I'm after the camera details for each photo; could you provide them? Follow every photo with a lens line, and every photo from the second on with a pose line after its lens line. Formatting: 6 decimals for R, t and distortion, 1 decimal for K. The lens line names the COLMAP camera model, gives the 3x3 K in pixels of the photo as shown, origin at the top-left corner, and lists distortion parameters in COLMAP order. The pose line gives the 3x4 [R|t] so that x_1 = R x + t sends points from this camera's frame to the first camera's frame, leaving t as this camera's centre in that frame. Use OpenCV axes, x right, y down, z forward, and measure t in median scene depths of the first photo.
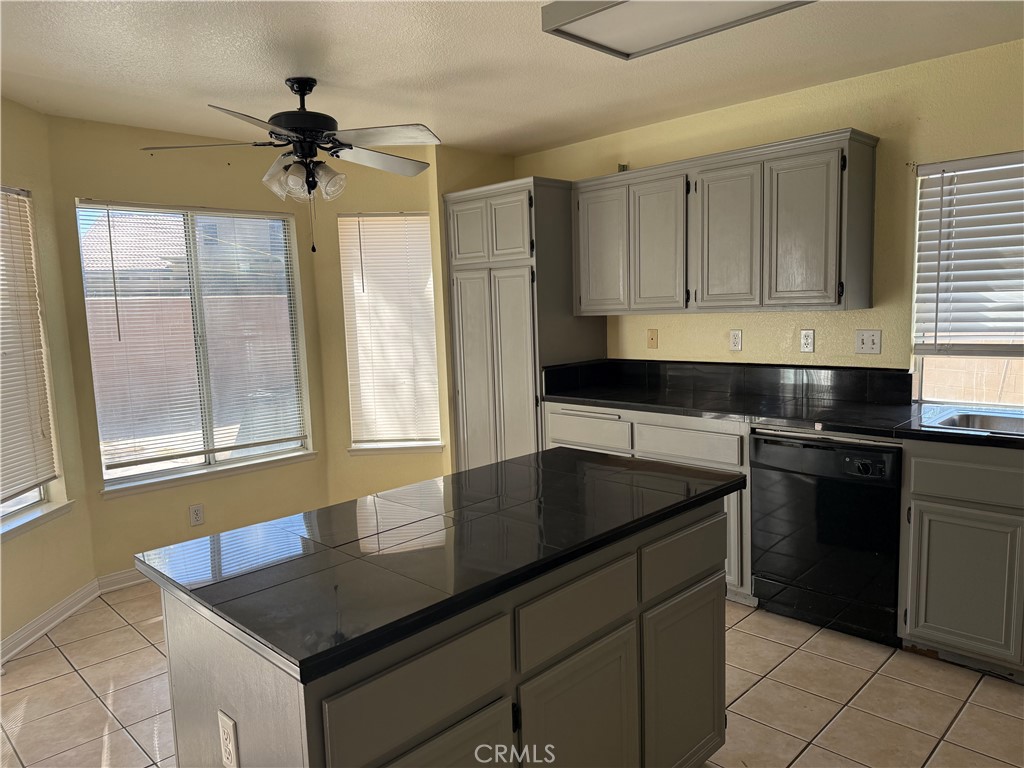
lens RADIAL K [[721.6, 0, 515.6], [0, 721.6, 393.9], [0, 0, 1]] dist [0.123929, -0.180385]
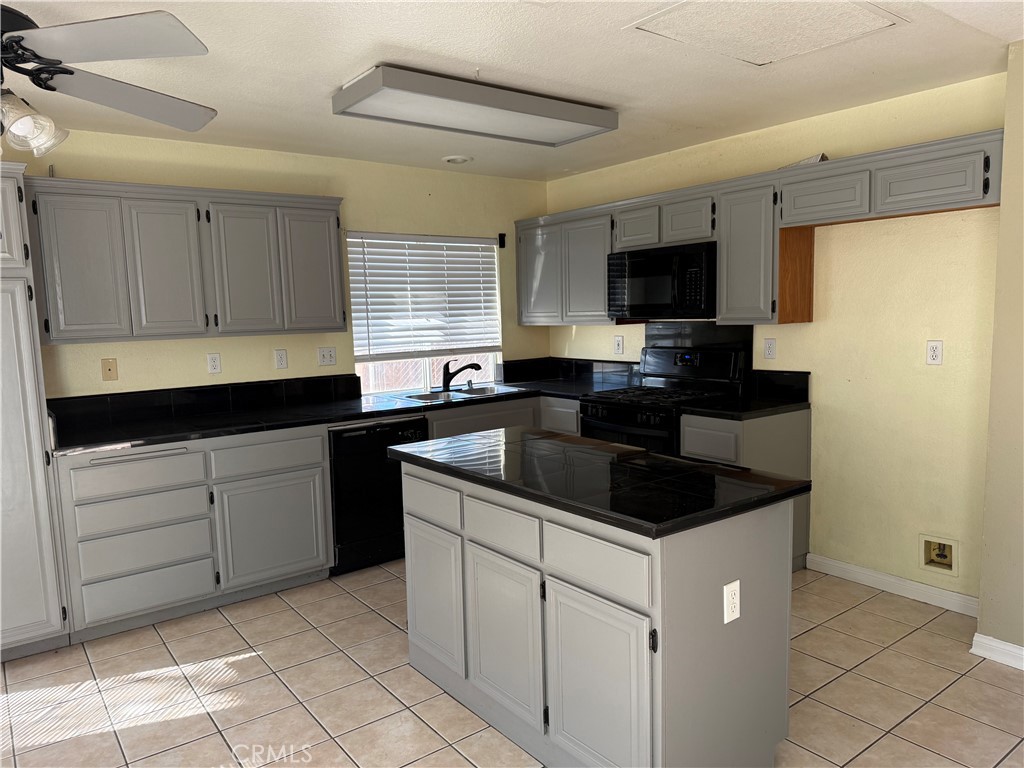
lens RADIAL K [[716.5, 0, 513.4], [0, 716.5, 390.7], [0, 0, 1]] dist [0.121458, -0.174296]
pose [[0.137060, -0.083509, 0.987036, -0.715041], [0.147068, 0.987112, 0.063094, -0.038926], [-0.979584, 0.136514, 0.147575, 0.446387]]
